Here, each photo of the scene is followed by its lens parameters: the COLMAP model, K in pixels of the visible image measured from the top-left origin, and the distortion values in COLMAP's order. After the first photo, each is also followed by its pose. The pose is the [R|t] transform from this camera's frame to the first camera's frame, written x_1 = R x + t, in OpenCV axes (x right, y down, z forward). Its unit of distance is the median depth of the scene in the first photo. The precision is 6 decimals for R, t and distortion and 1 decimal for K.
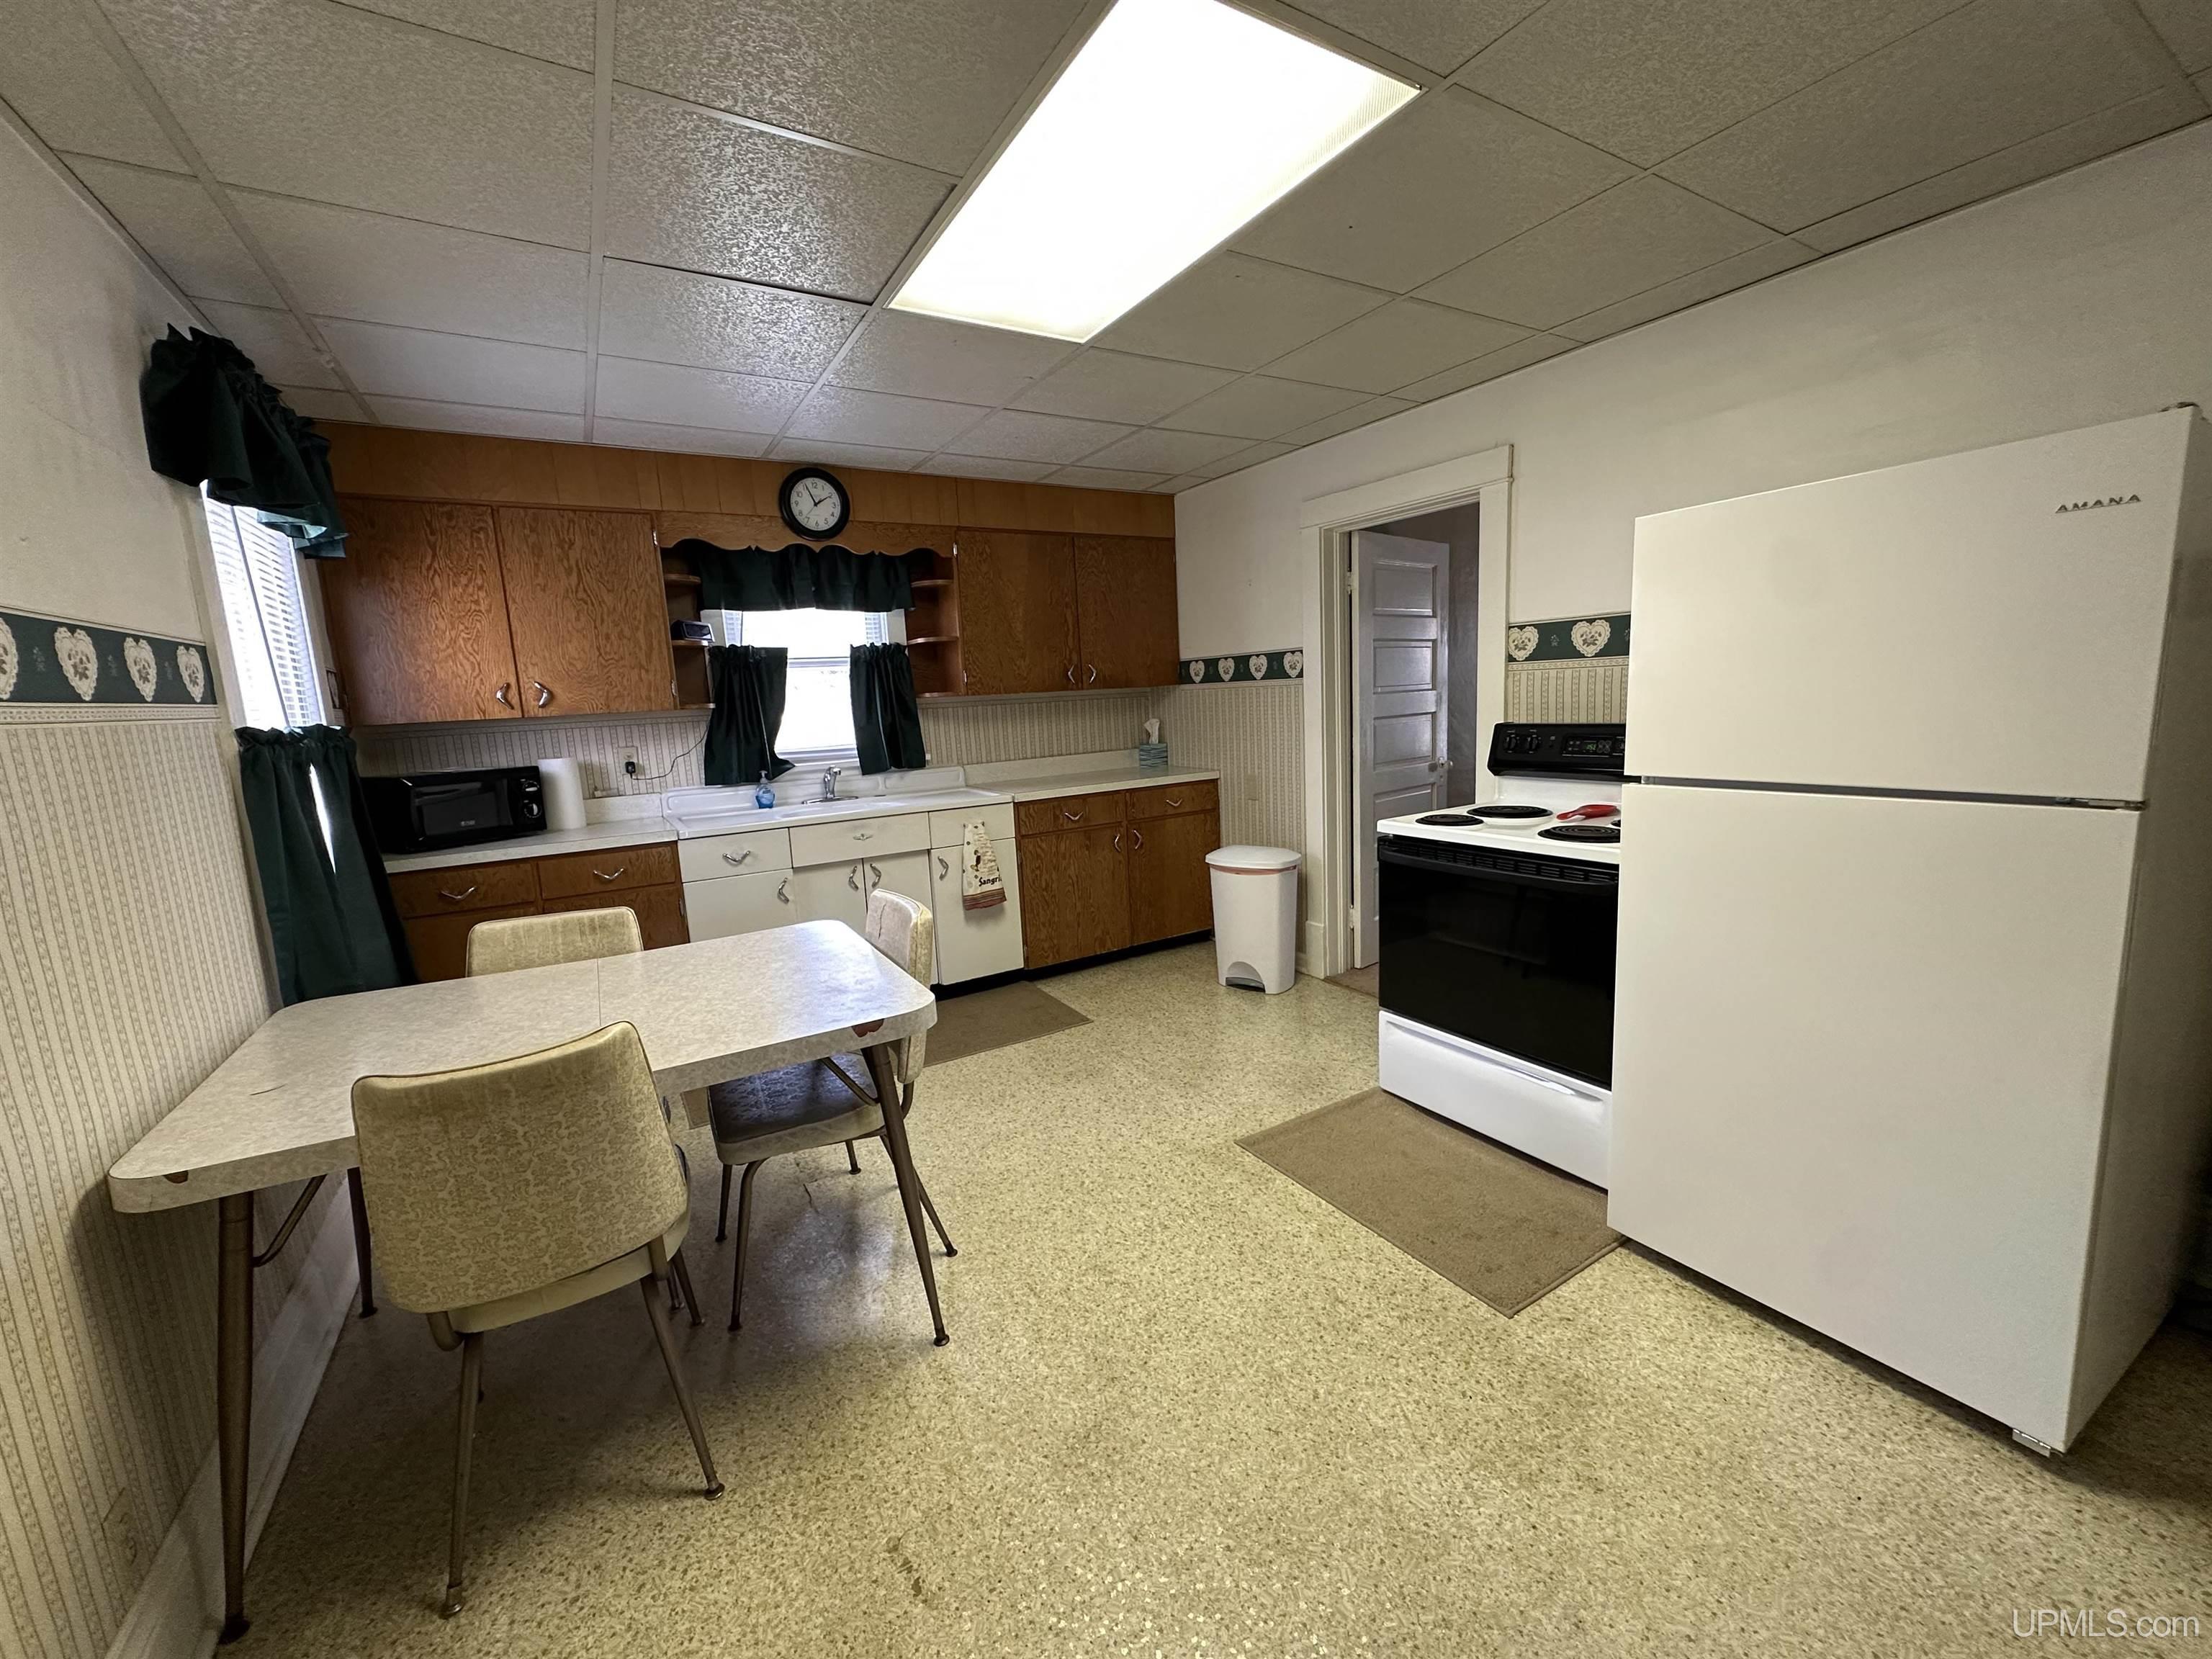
lens RADIAL K [[881.8, 0, 1113.0], [0, 881.8, 832.3], [0, 0, 1]] dist [0.000055, -0.000034]
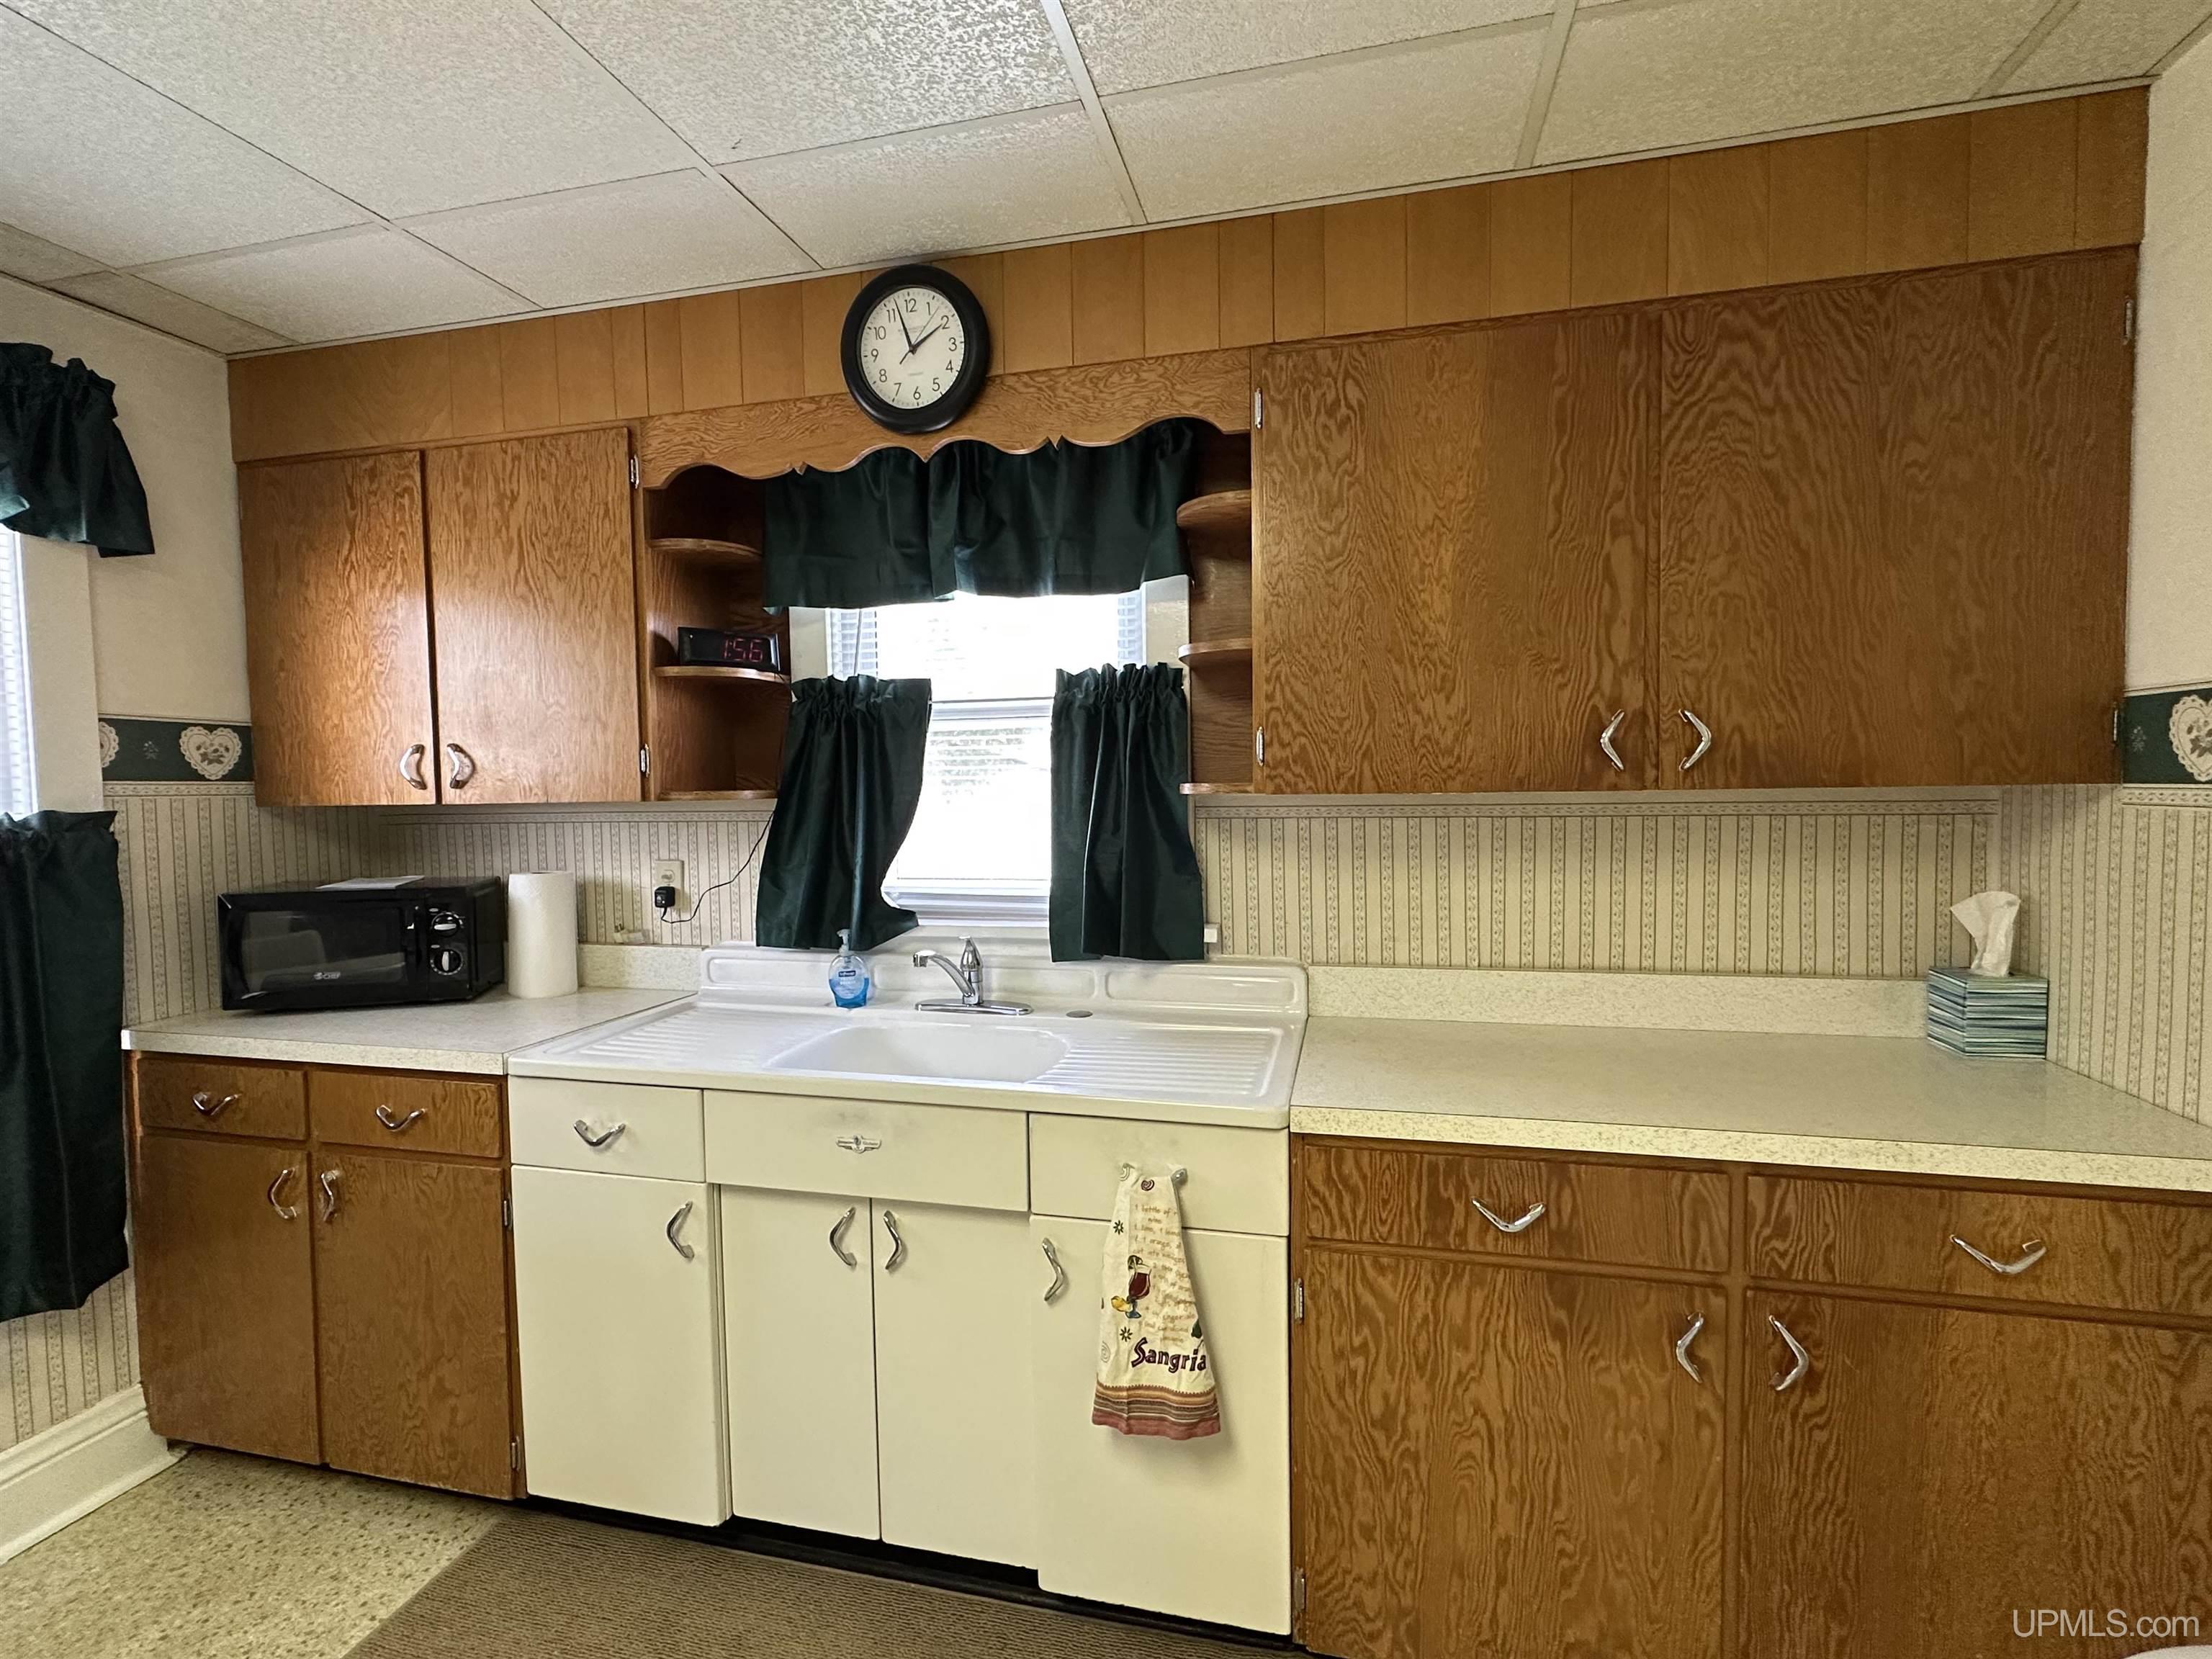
lens RADIAL K [[1030.7, 0, 1100.9], [0, 1030.7, 834.9], [0, 0, 1]] dist [-0.003075, 0.000366]
pose [[0.700625, 0.076439, -0.709424, 0.098810], [-0.133134, 0.990790, -0.024728, -0.123392], [0.700999, 0.111773, 0.704348, 0.676847]]
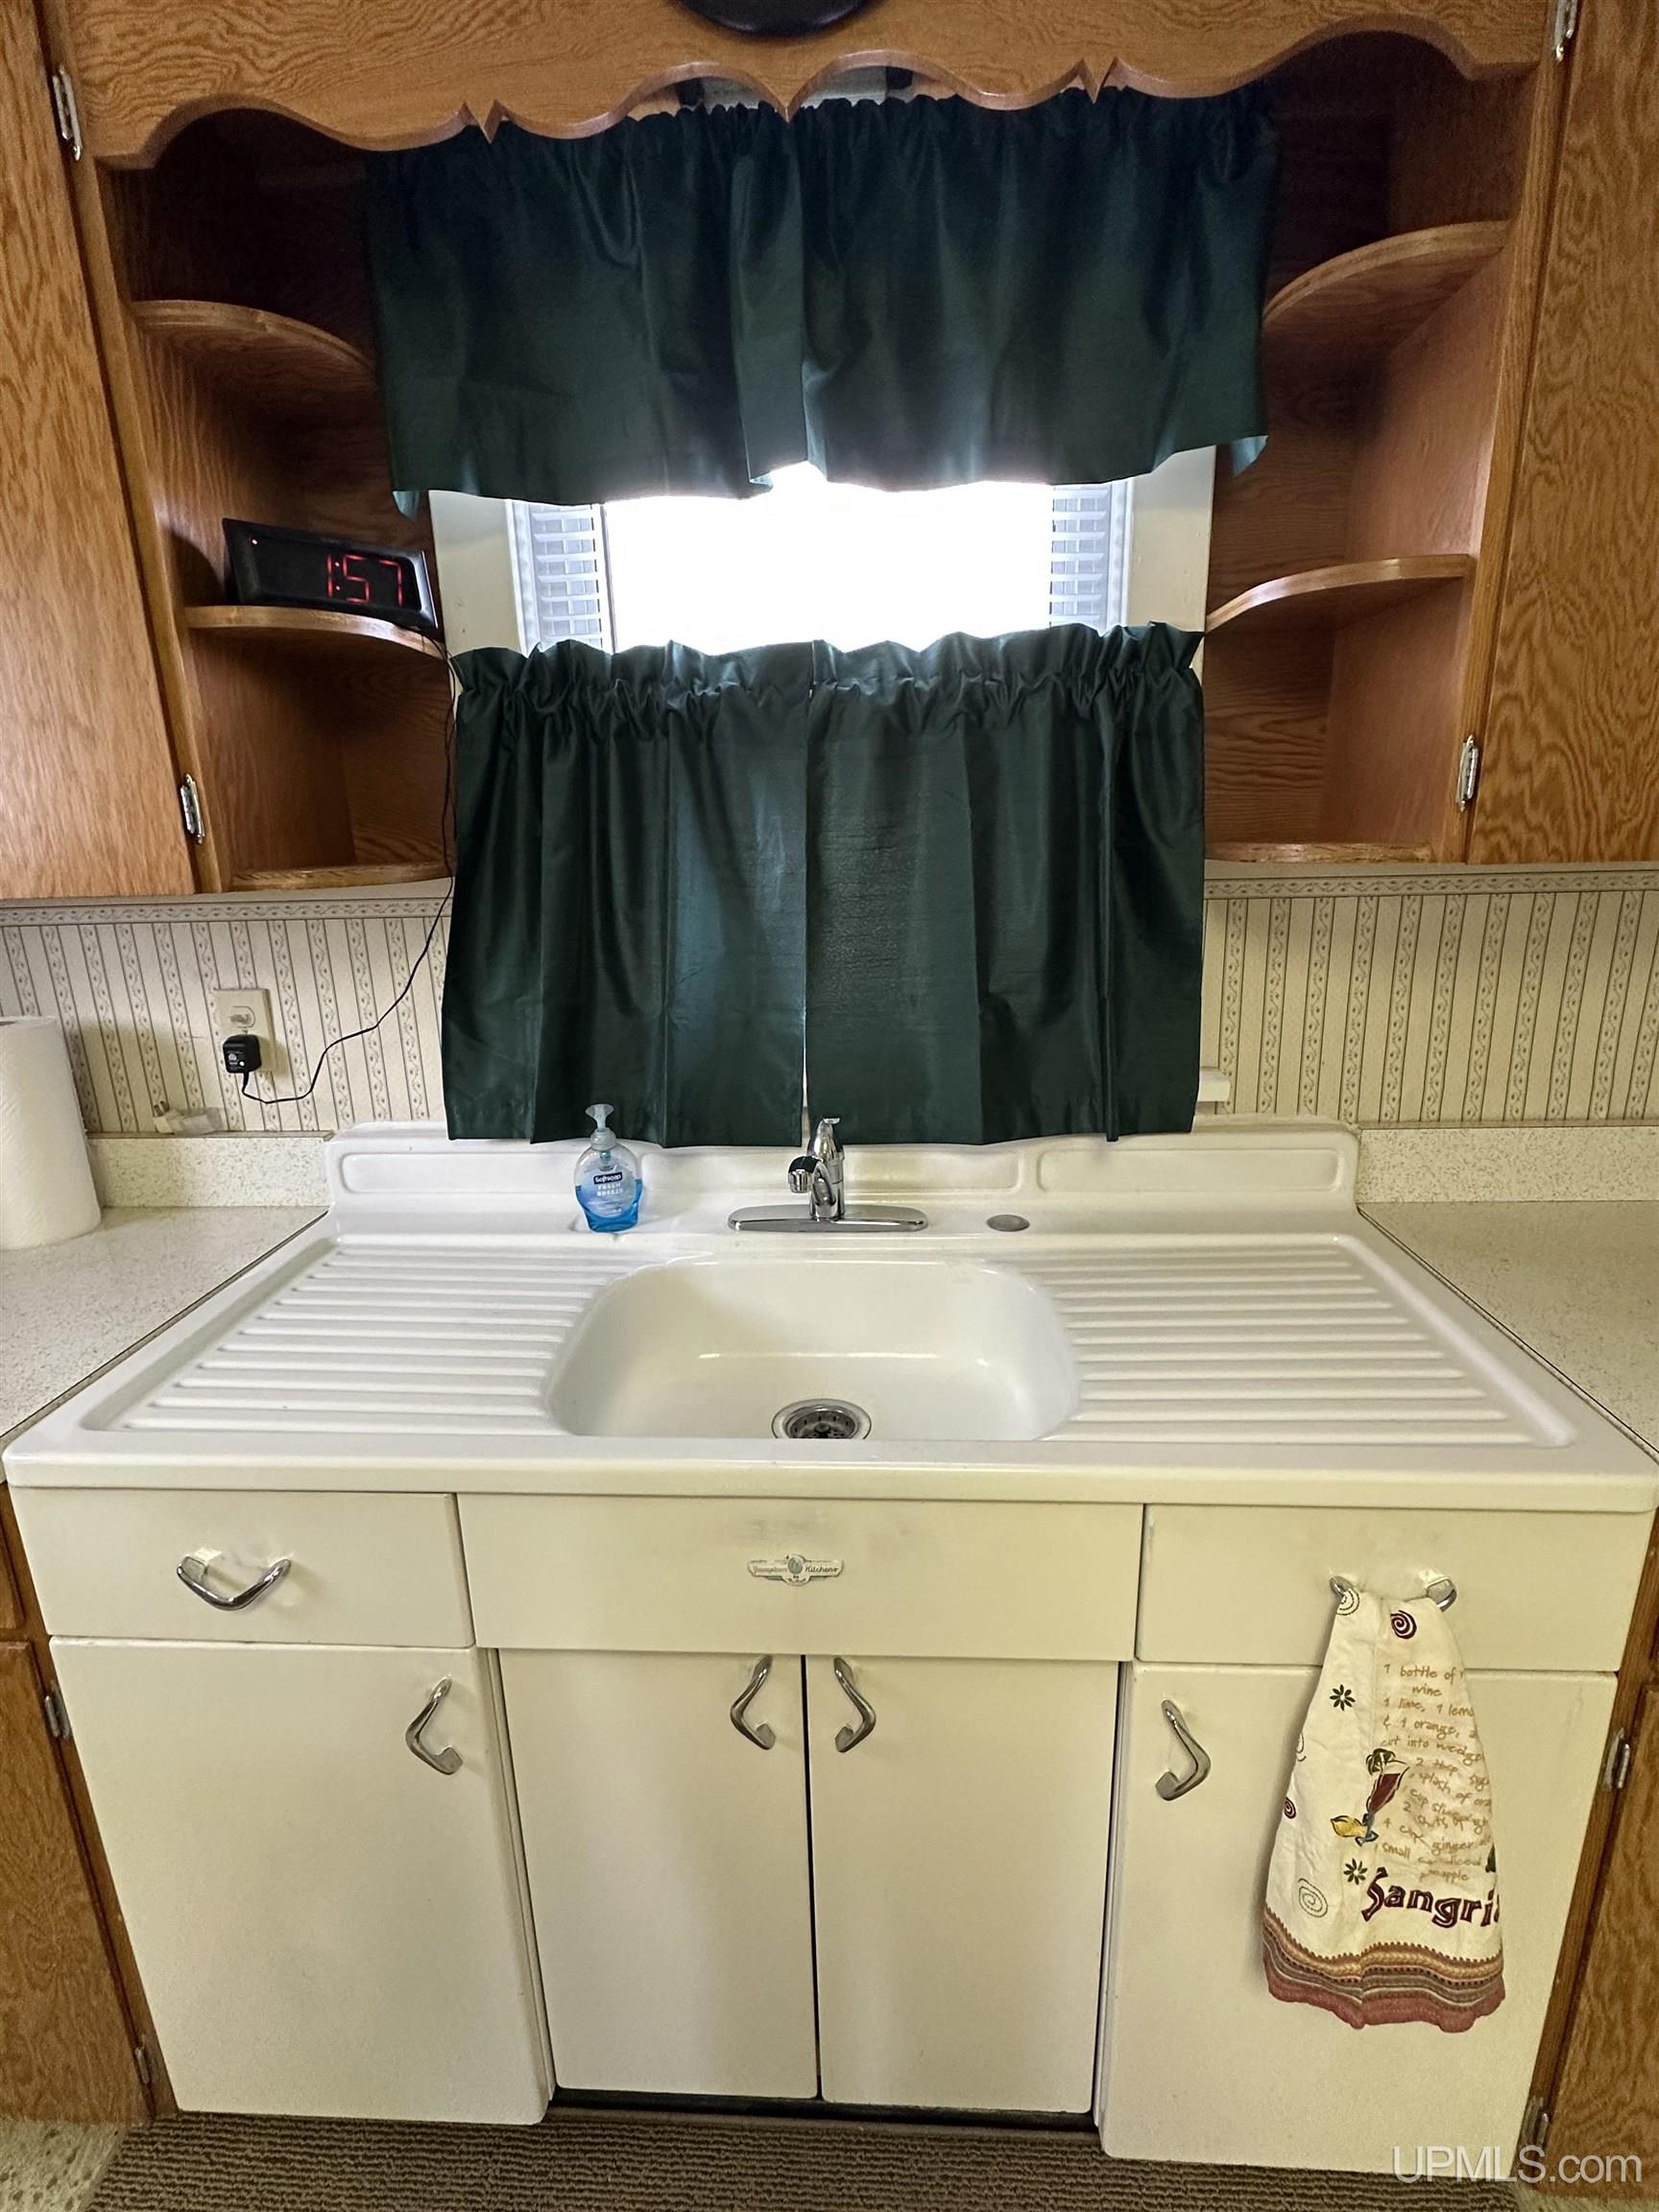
lens RADIAL K [[1030.7, 0, 822.7], [0, 1030.7, 1103.5], [0, 0, 1]] dist [-0.003075, 0.000366]
pose [[0.823263, 0.178422, -0.538891, -0.155090], [-0.105731, 0.980904, 0.163243, -0.129344], [0.557726, -0.077415, 0.826407, 0.748096]]
